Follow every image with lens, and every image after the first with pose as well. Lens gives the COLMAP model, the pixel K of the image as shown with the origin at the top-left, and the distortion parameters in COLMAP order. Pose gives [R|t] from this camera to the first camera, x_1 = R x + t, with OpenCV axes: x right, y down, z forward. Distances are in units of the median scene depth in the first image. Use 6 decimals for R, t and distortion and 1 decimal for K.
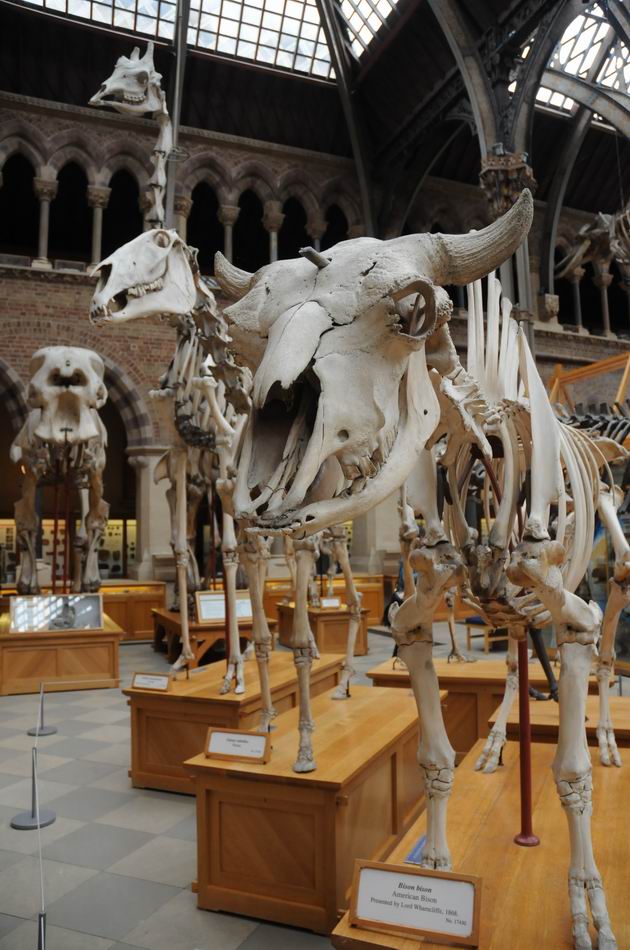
lens RADIAL K [[741.7, 0, 317.4], [0, 741.7, 468.5], [0, 0, 1]] dist [-0.122925, 0.109278]
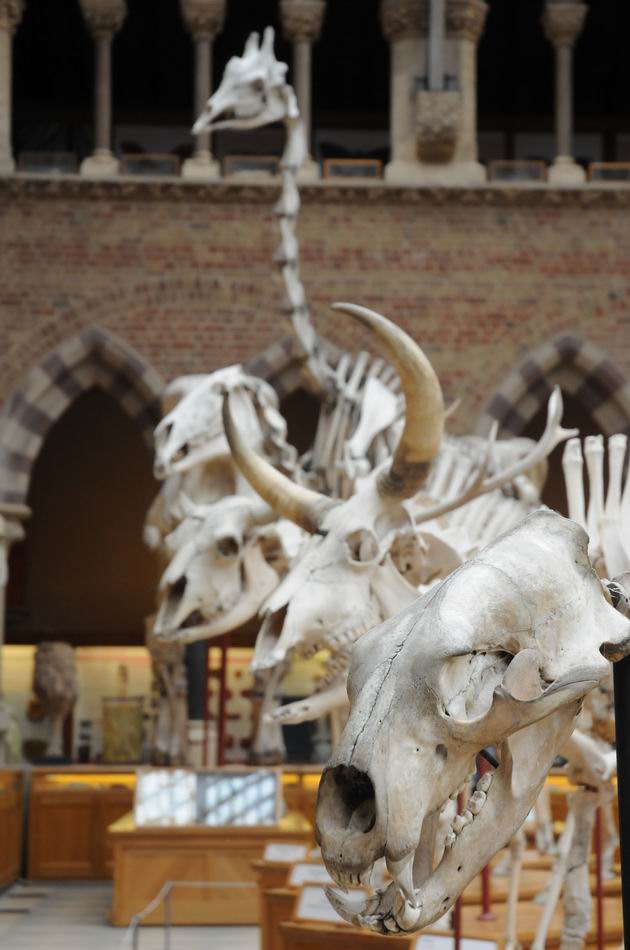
lens RADIAL K [[2074.2, 0, 315.1], [0, 2074.2, 475.4], [0, 0, 1]] dist [0.302011, 0.000000]
pose [[0.941727, -0.021042, -0.335720, 0.210230], [0.014826, 0.999668, -0.021066, -0.023975], [0.336052, 0.014861, 0.941726, -0.413393]]
